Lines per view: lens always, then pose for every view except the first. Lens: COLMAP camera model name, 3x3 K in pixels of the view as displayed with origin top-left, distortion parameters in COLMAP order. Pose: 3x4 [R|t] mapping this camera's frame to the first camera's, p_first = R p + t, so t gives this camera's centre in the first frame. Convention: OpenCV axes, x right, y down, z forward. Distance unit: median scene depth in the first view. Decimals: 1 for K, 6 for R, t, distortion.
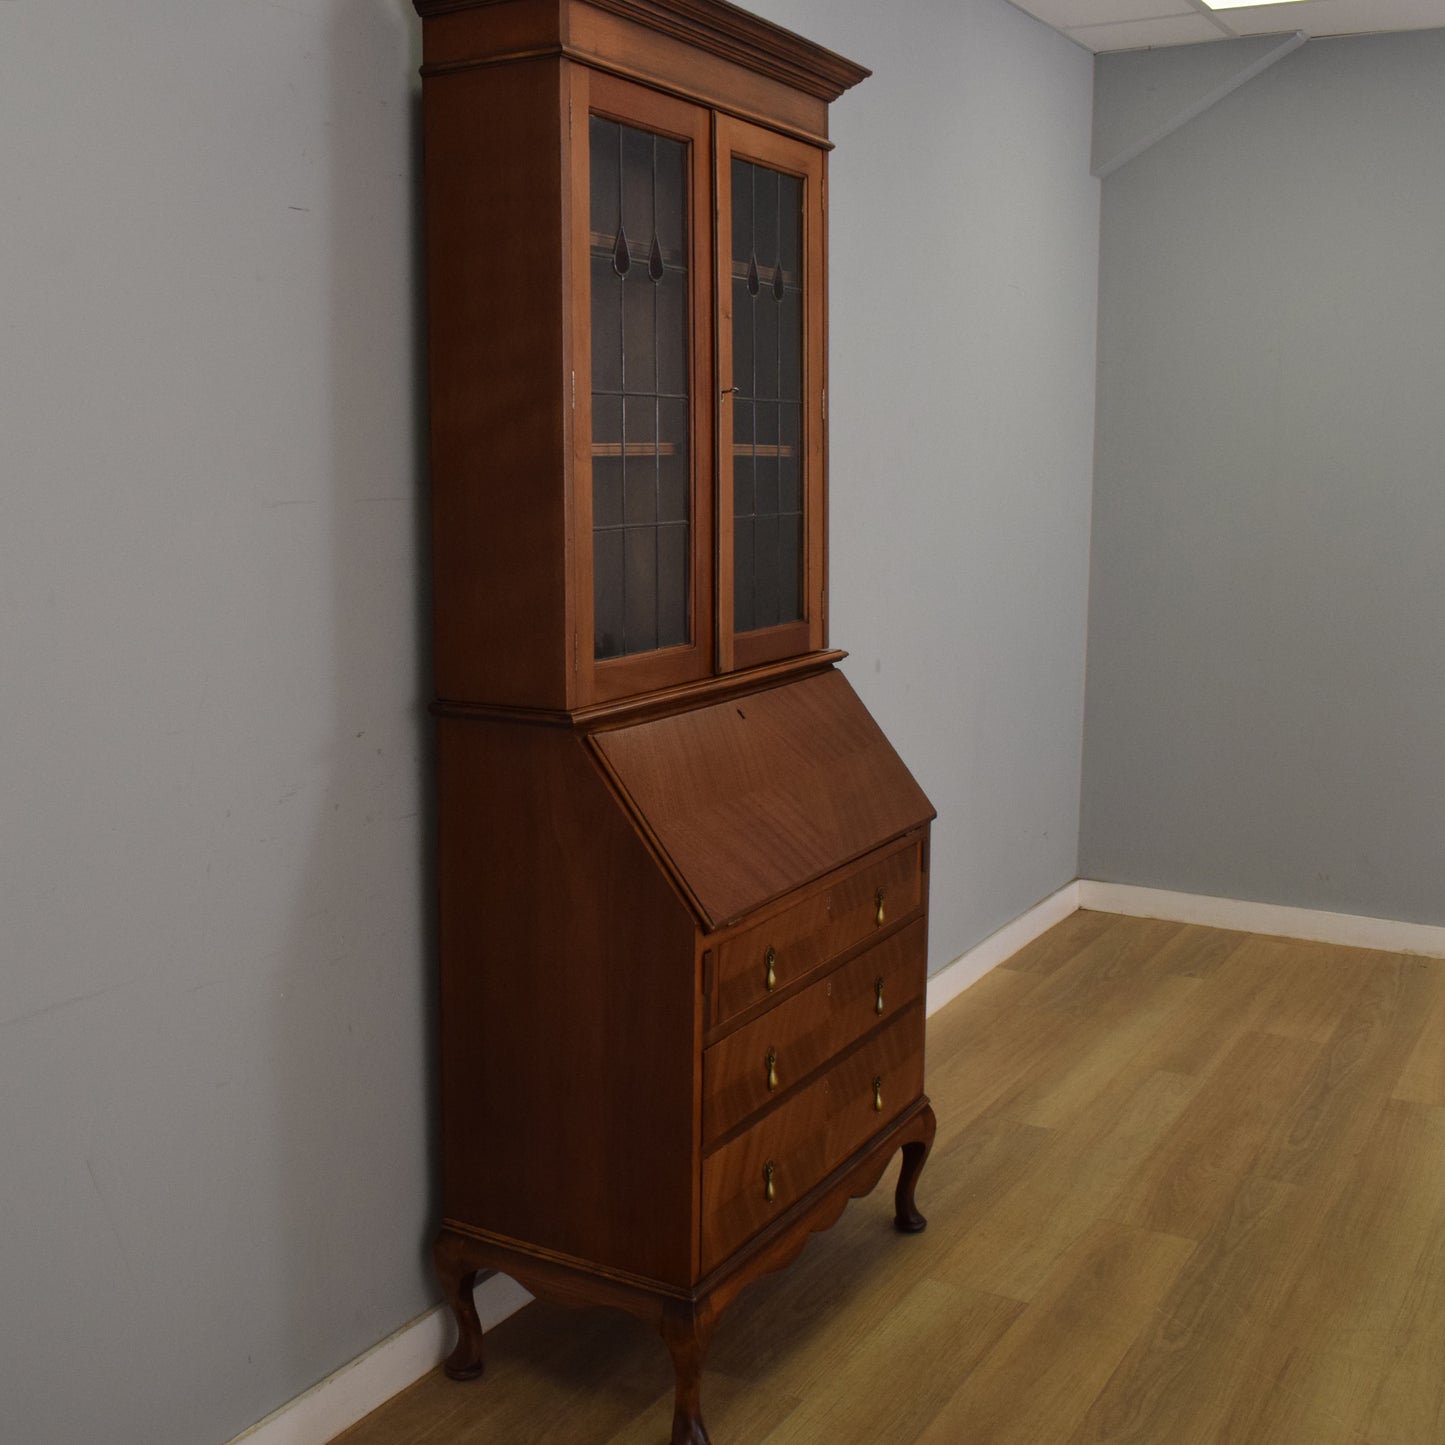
lens RADIAL K [[1751.1, 0, 675.6], [0, 1751.1, 729.5], [0, 0, 1]] dist [-0.085396, 0.000000]
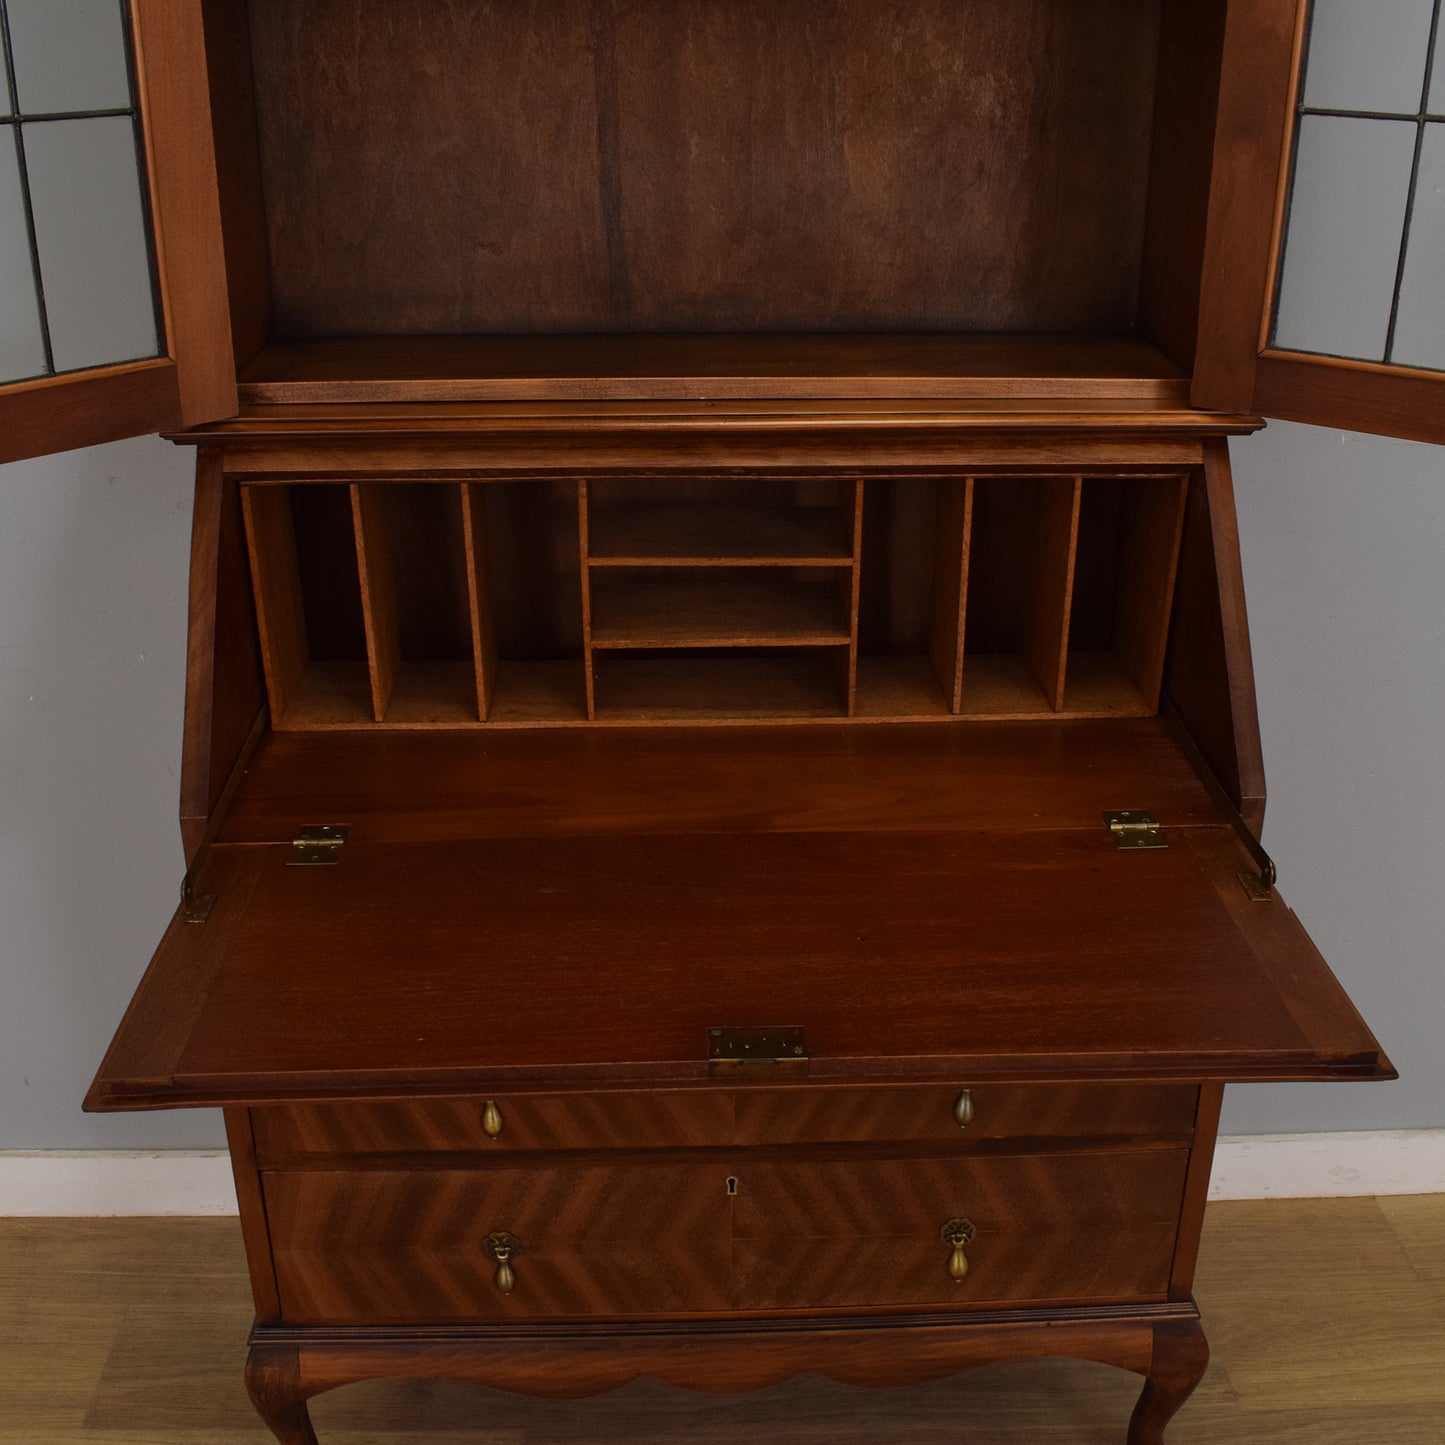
lens RADIAL K [[1751.1, 0, 736.4], [0, 1751.1, 728.4], [0, 0, 1]] dist [-0.085396, 0.000000]
pose [[0.535595, 0.346290, -0.770209, 0.503302], [-0.136449, 0.935559, 0.325747, -0.121074], [0.833379, -0.069374, 0.548331, 0.767779]]
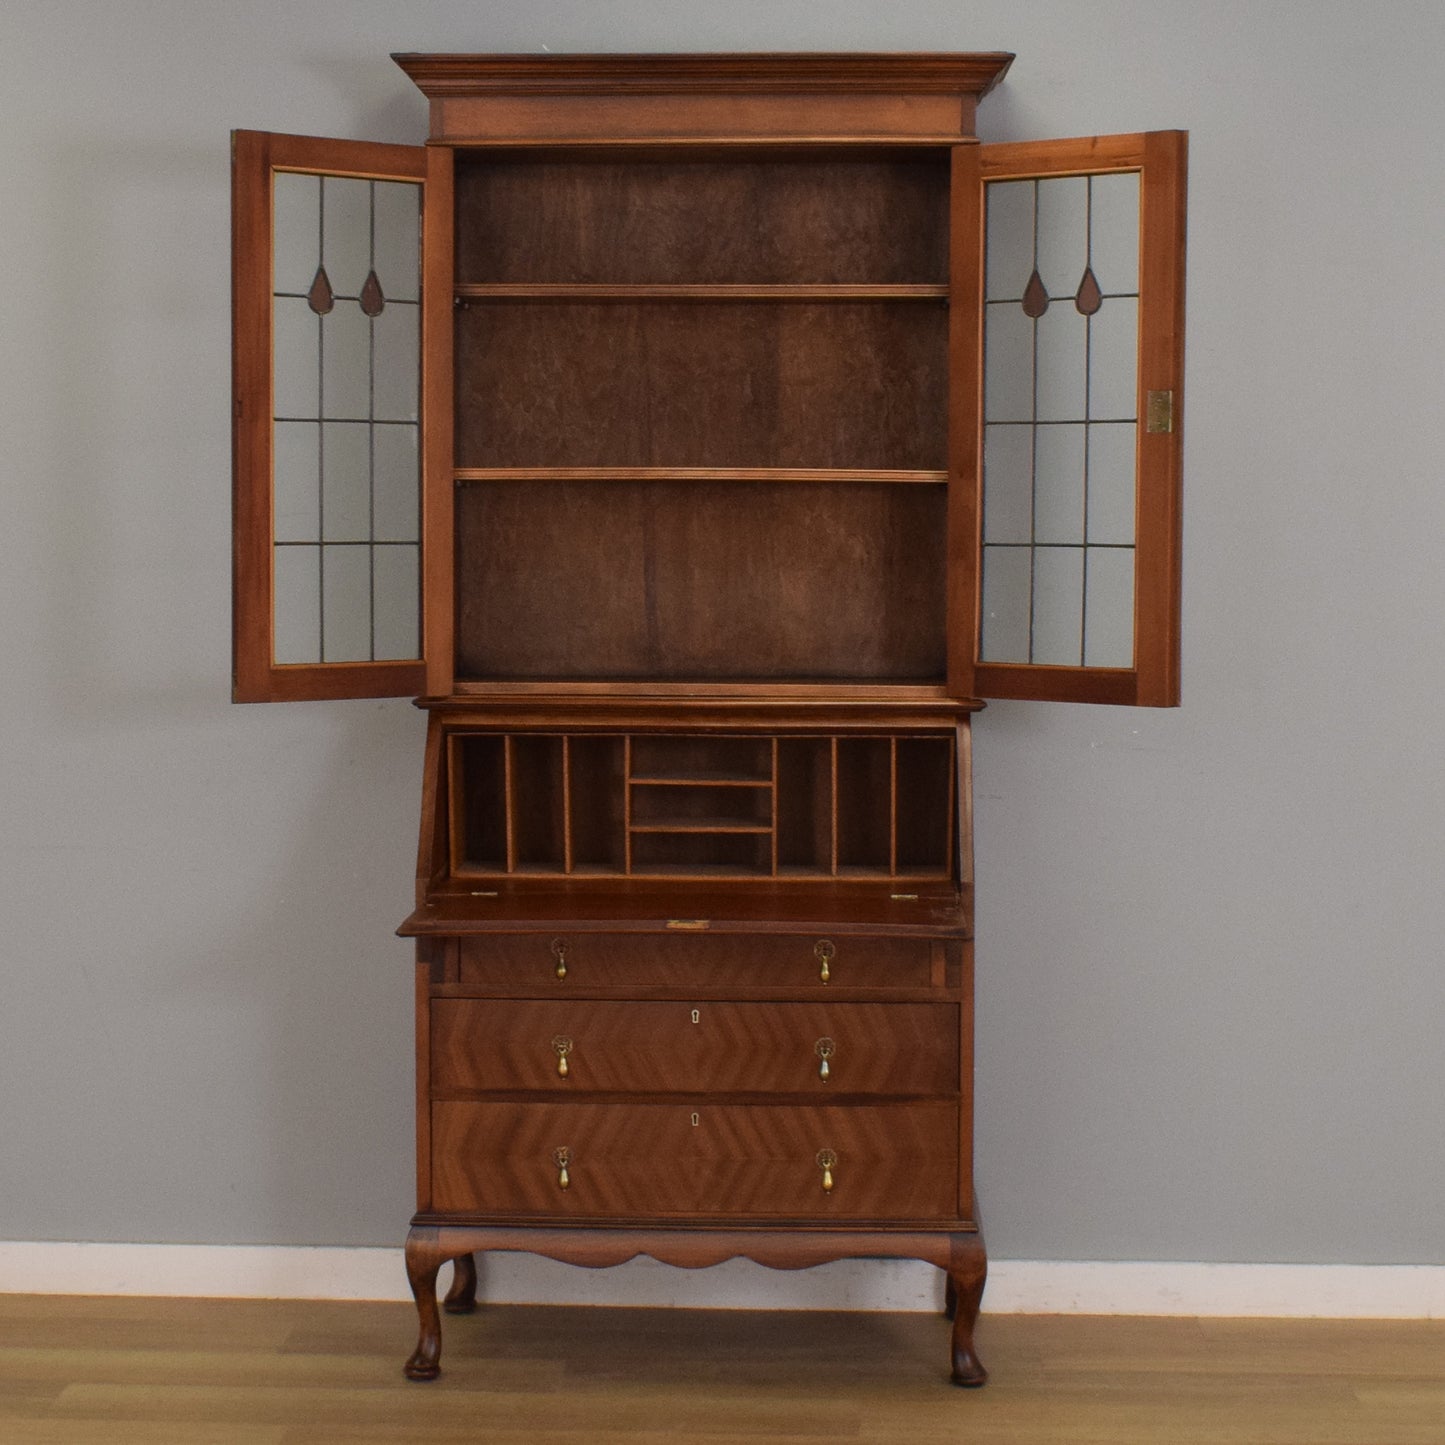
lens RADIAL K [[3572.0, 0, 714.8], [0, 3572.0, 719.7], [0, 0, 1]] dist [-0.032226, 0.000000]
pose [[0.459947, 0.063566, -0.885668, 2.007615], [-0.141264, 0.989969, -0.002309, -0.014933], [0.876637, 0.126175, 0.464313, 0.056526]]
